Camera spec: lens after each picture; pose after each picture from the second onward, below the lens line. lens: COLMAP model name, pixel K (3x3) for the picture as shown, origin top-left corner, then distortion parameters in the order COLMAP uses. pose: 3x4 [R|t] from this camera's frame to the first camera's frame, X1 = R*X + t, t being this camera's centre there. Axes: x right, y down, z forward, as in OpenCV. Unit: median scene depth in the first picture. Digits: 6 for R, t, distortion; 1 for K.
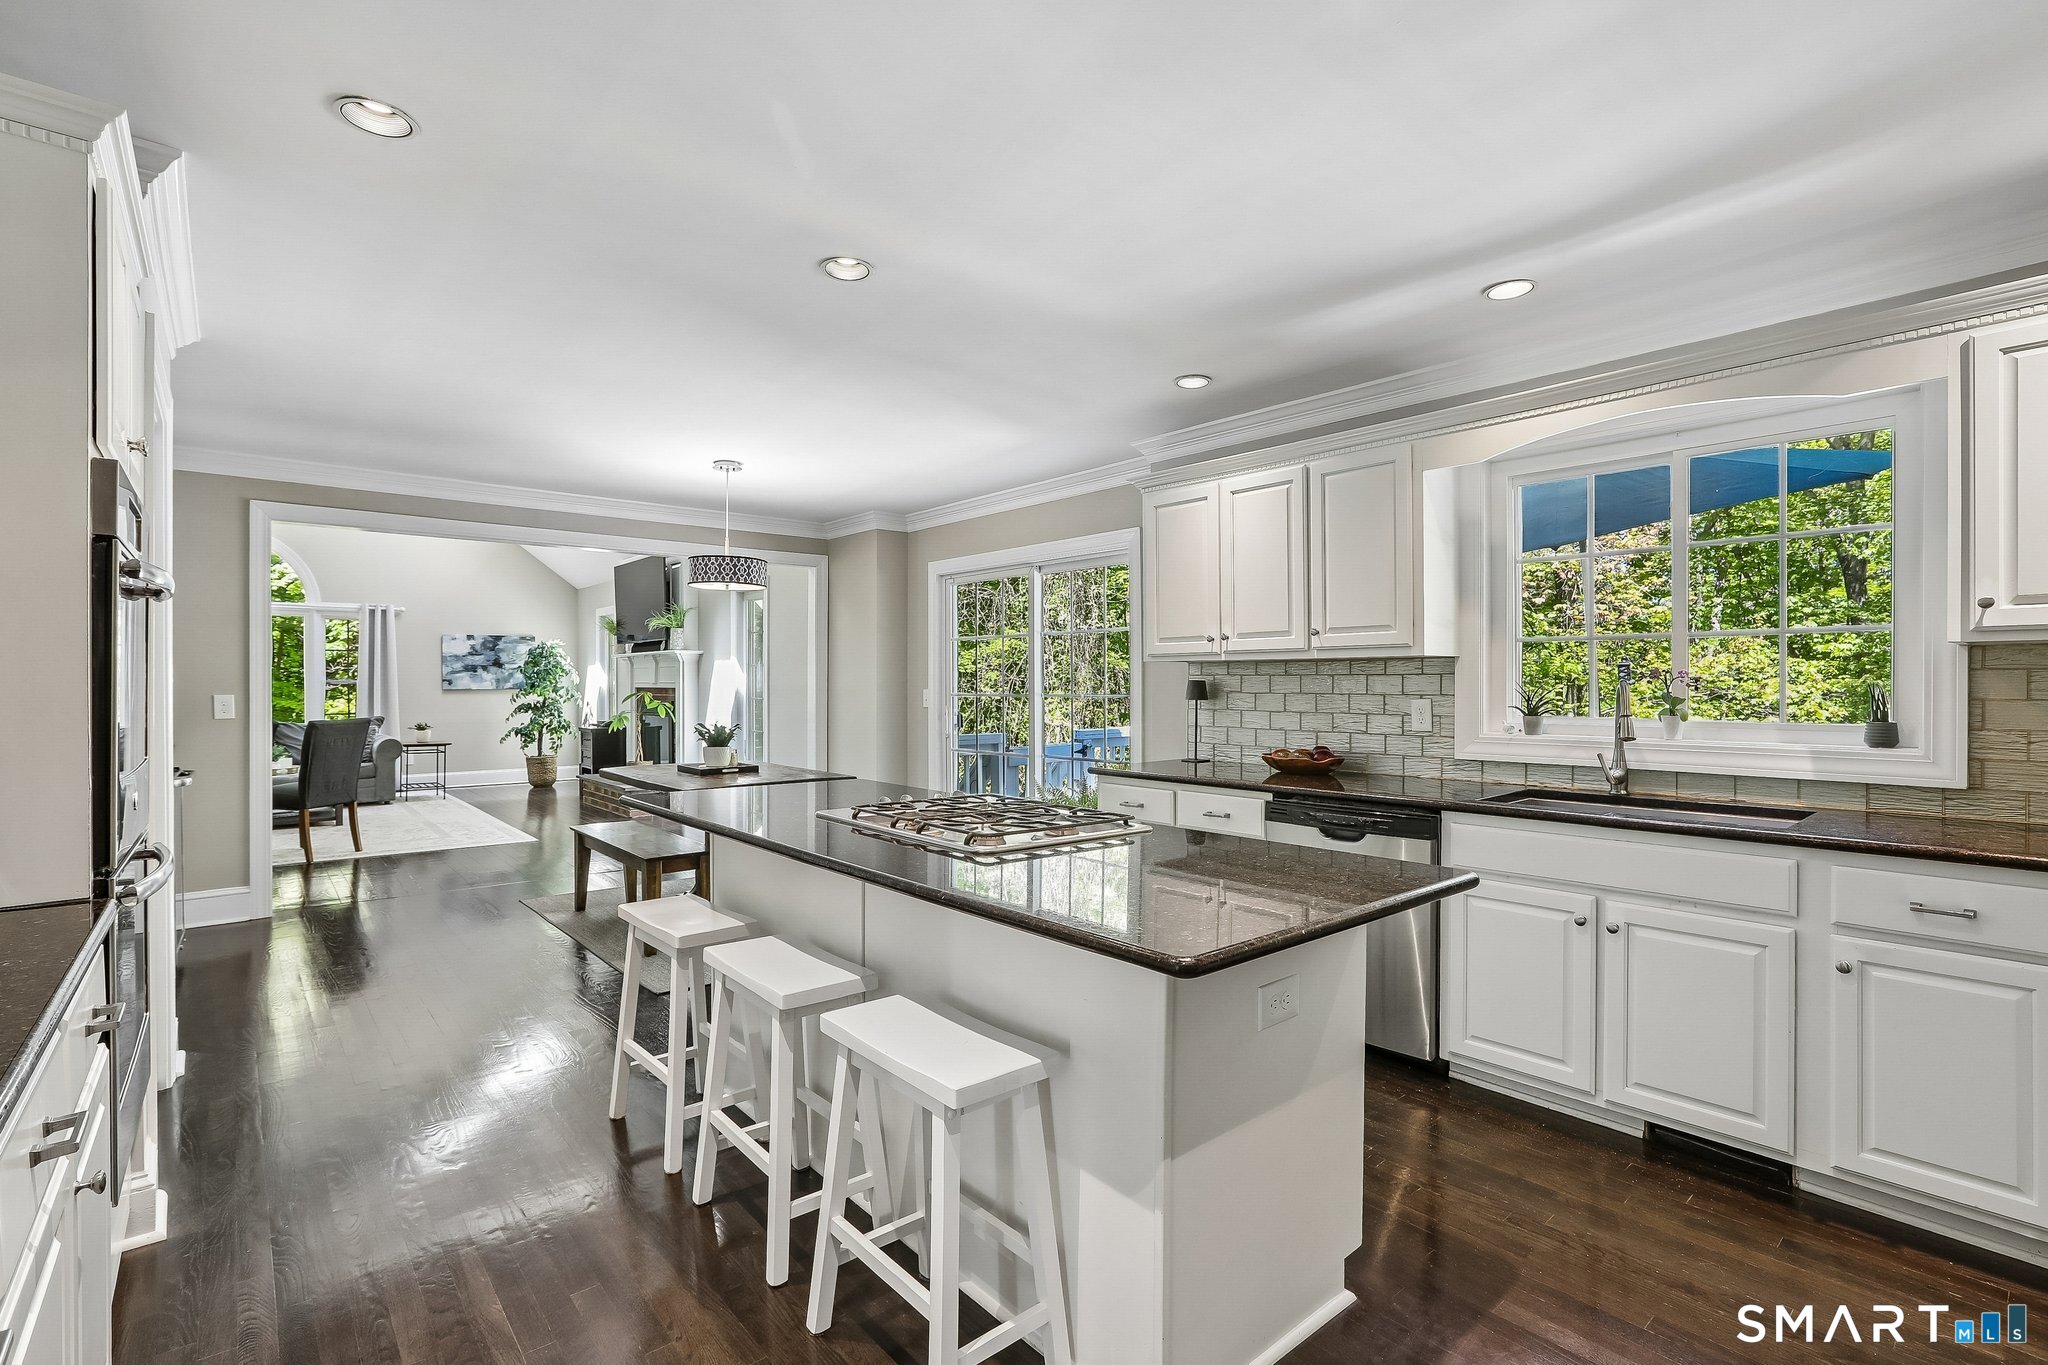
lens RADIAL K [[959.6, 0, 1029.6], [0, 959.6, 675.8], [0, 0, 1]] dist [-0.066243, 0.037981]
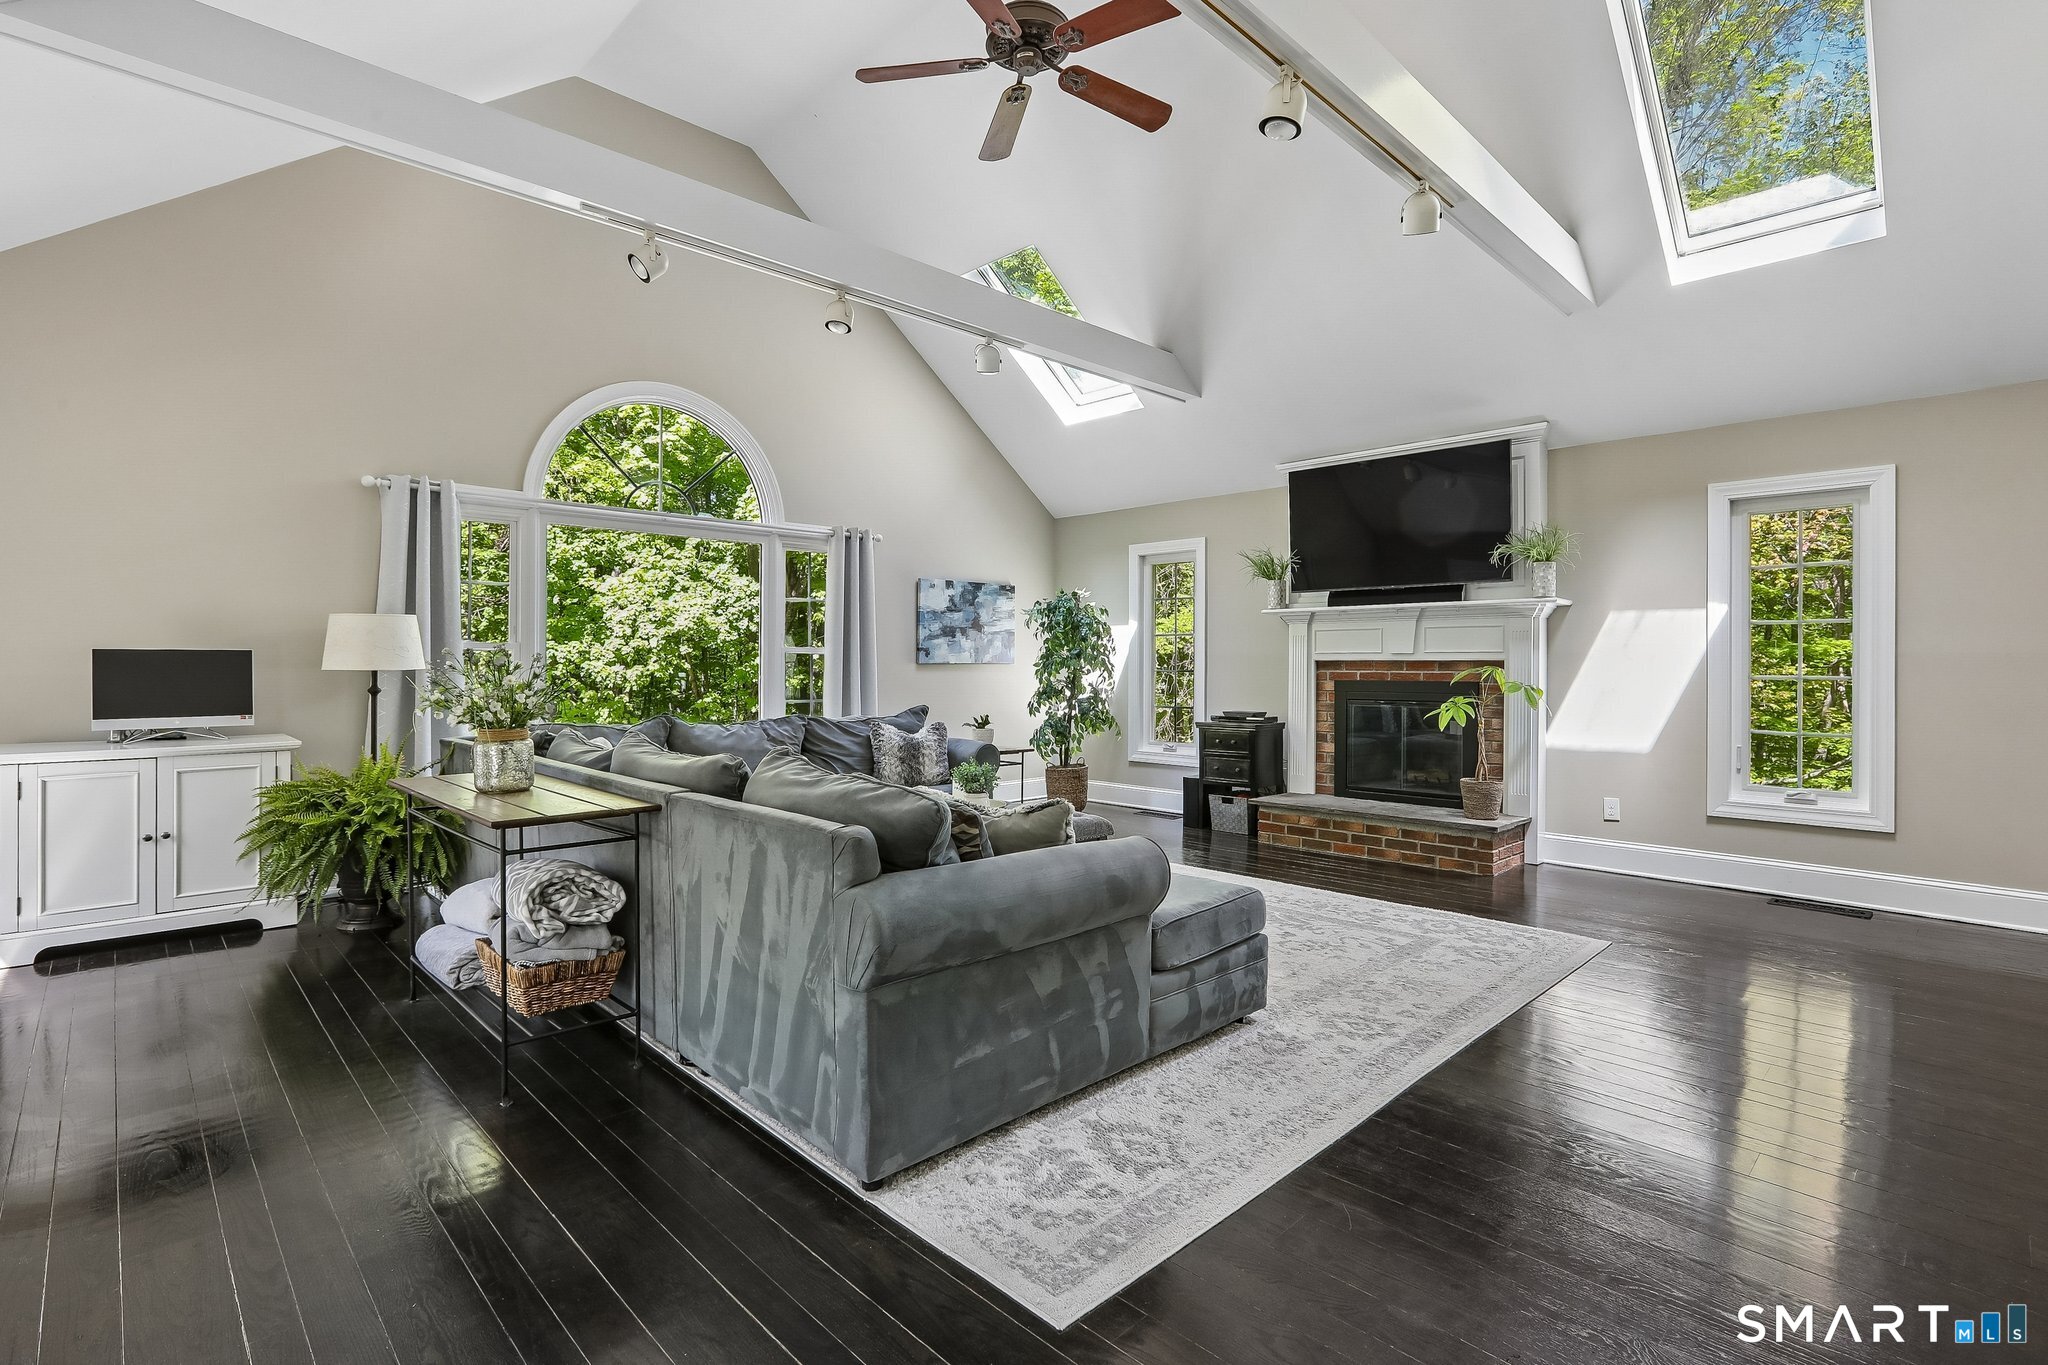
lens RADIAL K [[959.6, 0, 1029.6], [0, 959.6, 675.8], [0, 0, 1]] dist [-0.066243, 0.037981]
pose [[0.997601, 0.003529, 0.069135, -0.585529], [-0.004743, 0.999837, 0.017400, 0.011264], [-0.069062, -0.017686, 0.997456, 0.327019]]
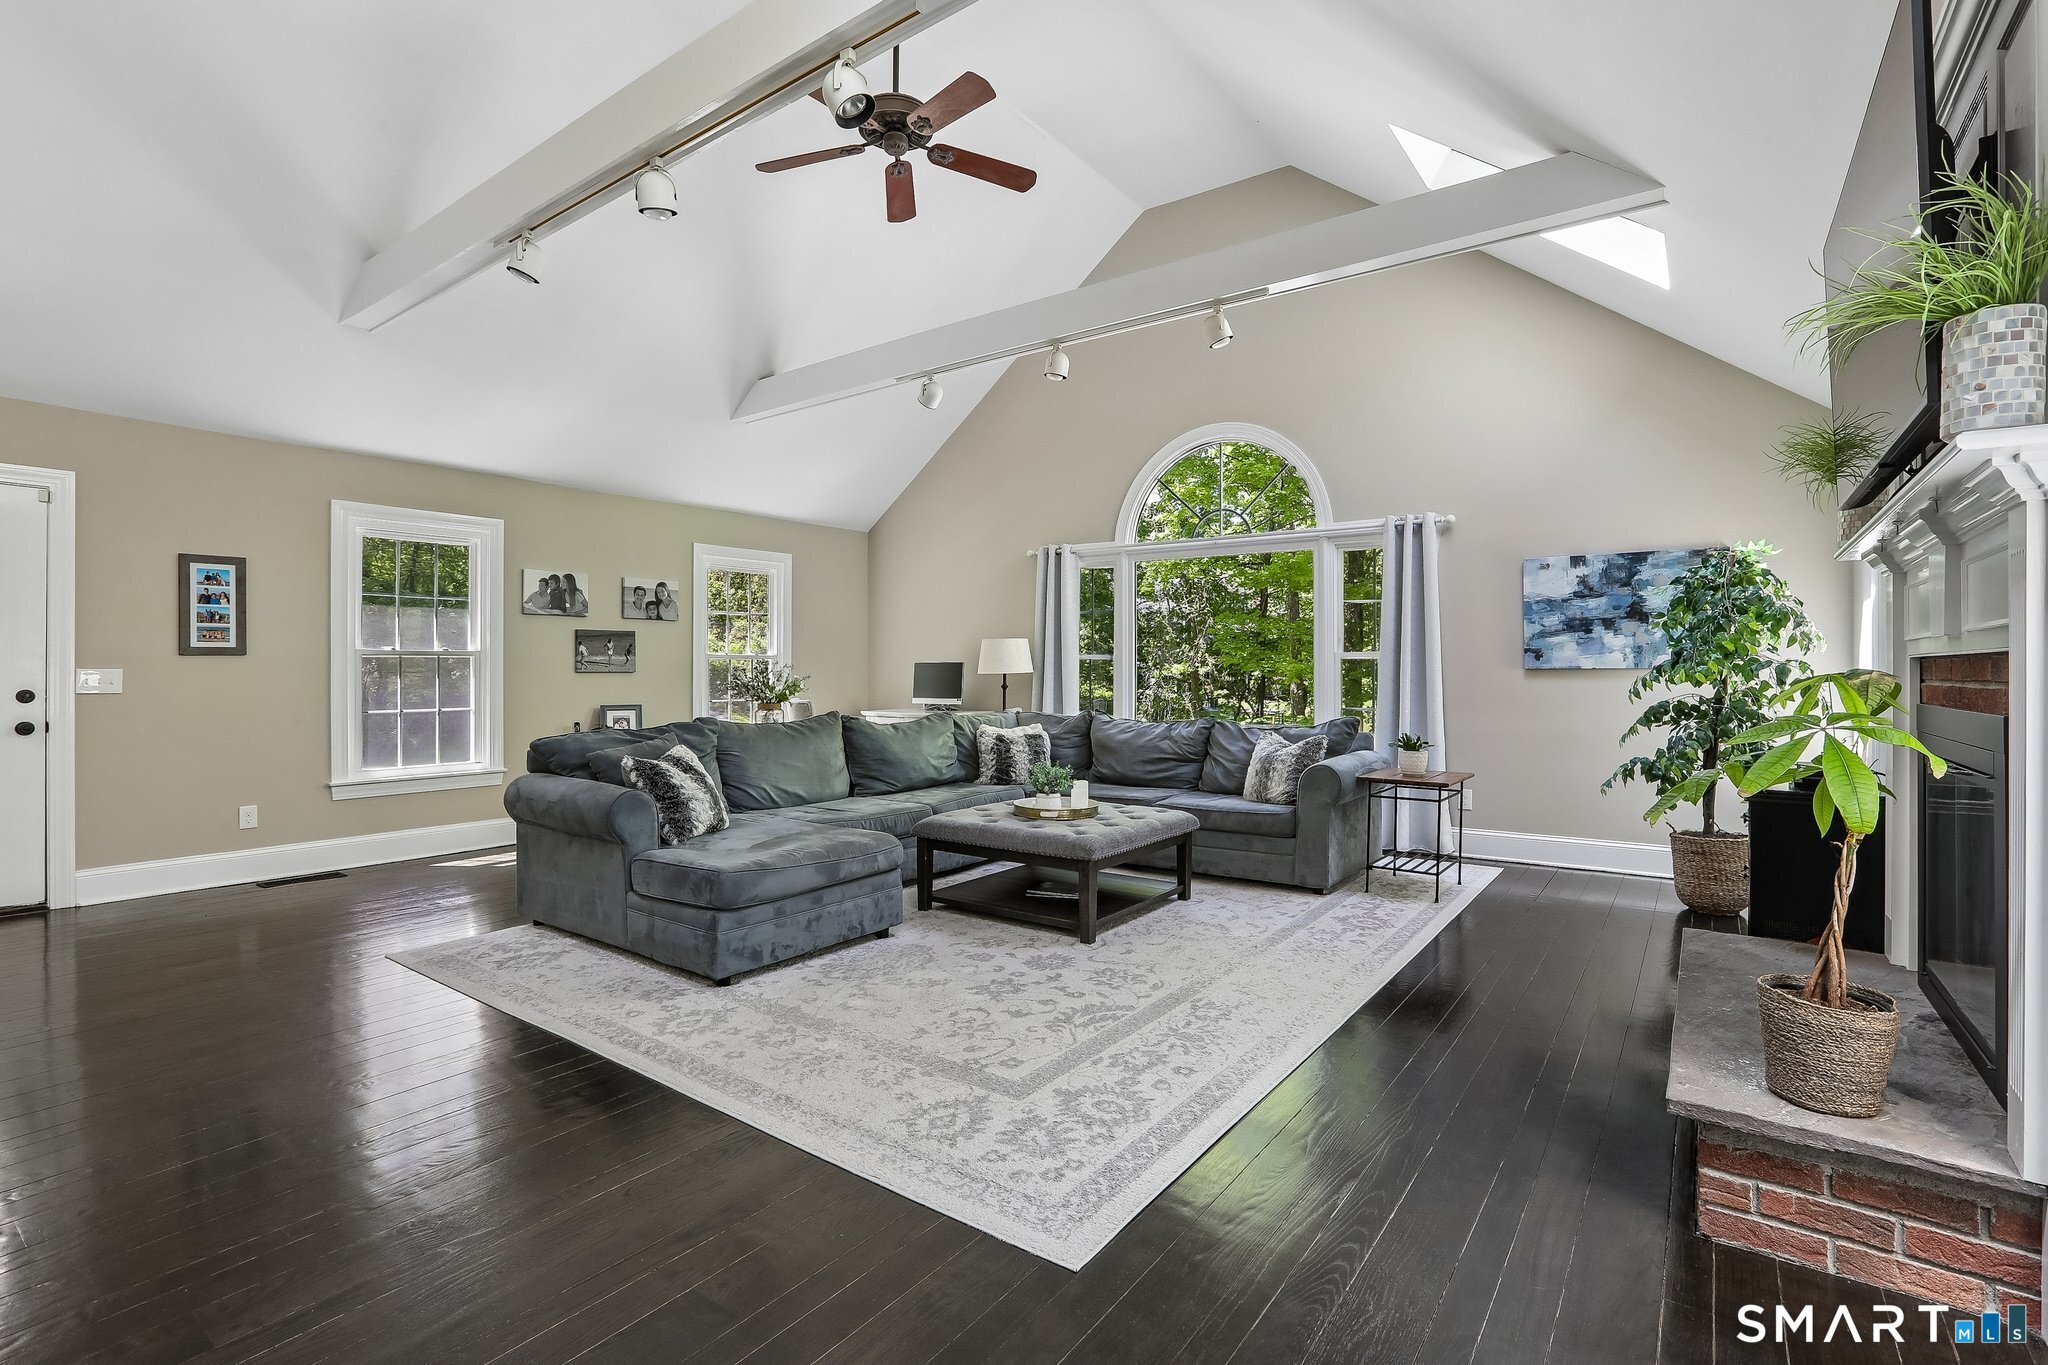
lens RADIAL K [[959.6, 0, 1029.6], [0, 959.6, 675.8], [0, 0, 1]] dist [-0.066243, 0.037981]
pose [[0.237916, 0.007907, -0.971253, -0.191611], [0.005071, 0.999943, 0.009383, 0.012176], [0.971272, -0.007157, 0.237863, 0.613016]]
